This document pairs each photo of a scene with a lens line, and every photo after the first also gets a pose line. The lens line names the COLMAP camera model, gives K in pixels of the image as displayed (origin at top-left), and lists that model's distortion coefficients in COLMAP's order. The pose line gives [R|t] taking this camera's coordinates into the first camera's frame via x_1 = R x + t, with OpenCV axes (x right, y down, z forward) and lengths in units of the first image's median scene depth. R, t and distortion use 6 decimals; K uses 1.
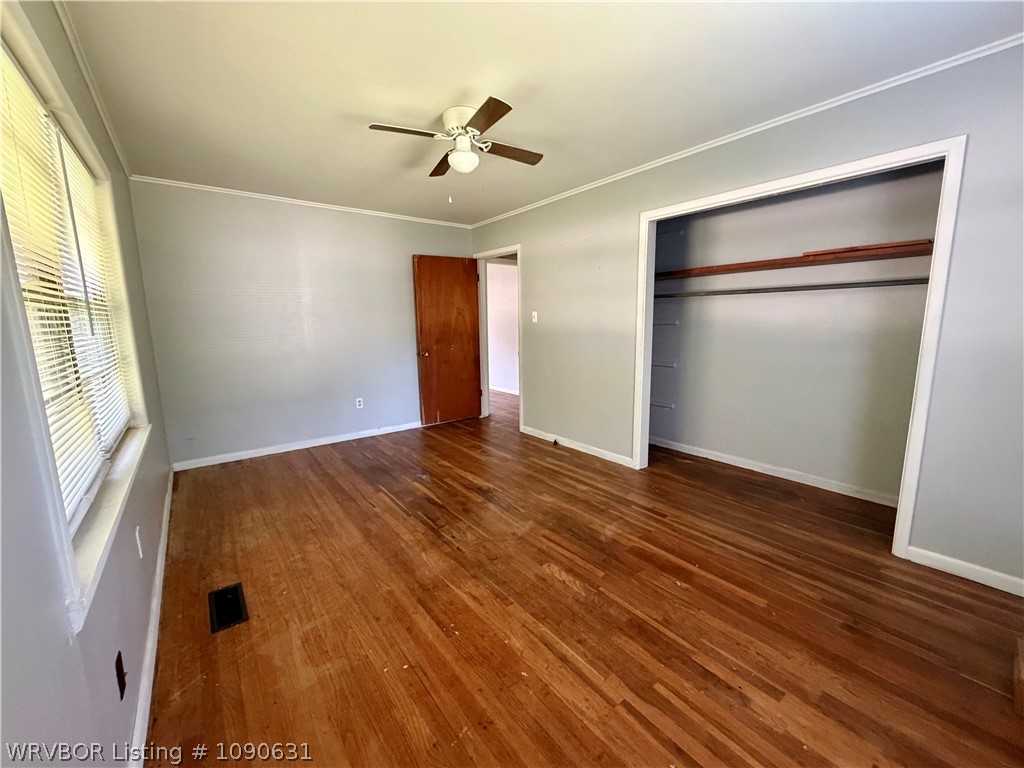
lens RADIAL K [[409.5, 0, 511.5], [0, 409.5, 384.0], [0, 0, 1]] dist [-0.003376, 0.000528]
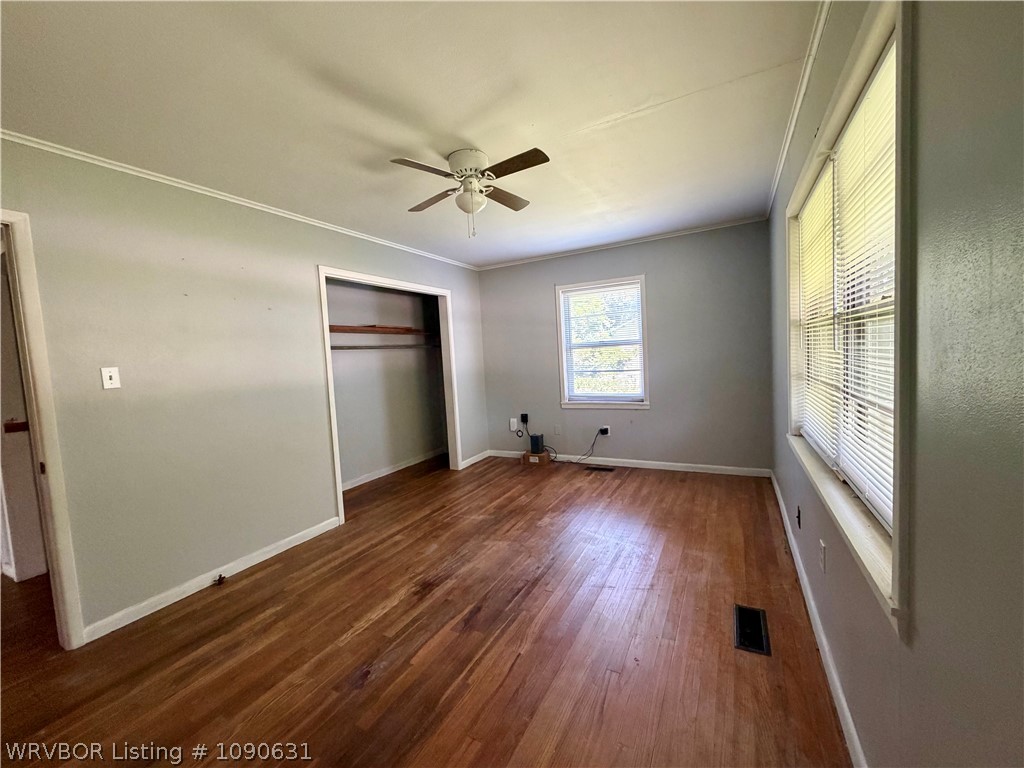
lens RADIAL K [[409.5, 0, 509.4], [0, 409.5, 382.5], [0, 0, 1]] dist [-0.003376, 0.000528]
pose [[-0.402177, -0.022376, 0.915288, -0.887787], [0.206587, 0.971702, 0.114529, -0.175537], [-0.891950, 0.235148, -0.386174, 1.158109]]
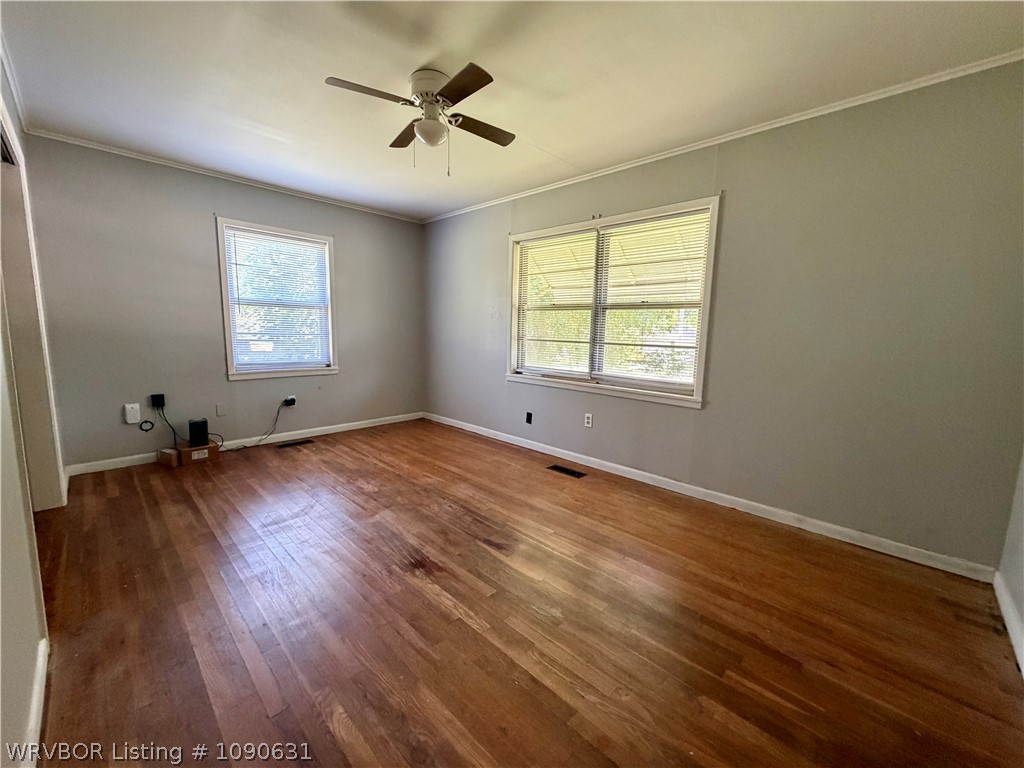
lens RADIAL K [[409.5, 0, 509.1], [0, 409.5, 383.3], [0, 0, 1]] dist [-0.003376, 0.000528]
pose [[-0.990686, 0.007424, -0.135963, -0.129726], [-0.032546, 0.956659, 0.289386, -0.231131], [0.132219, 0.291116, -0.947507, 1.691888]]
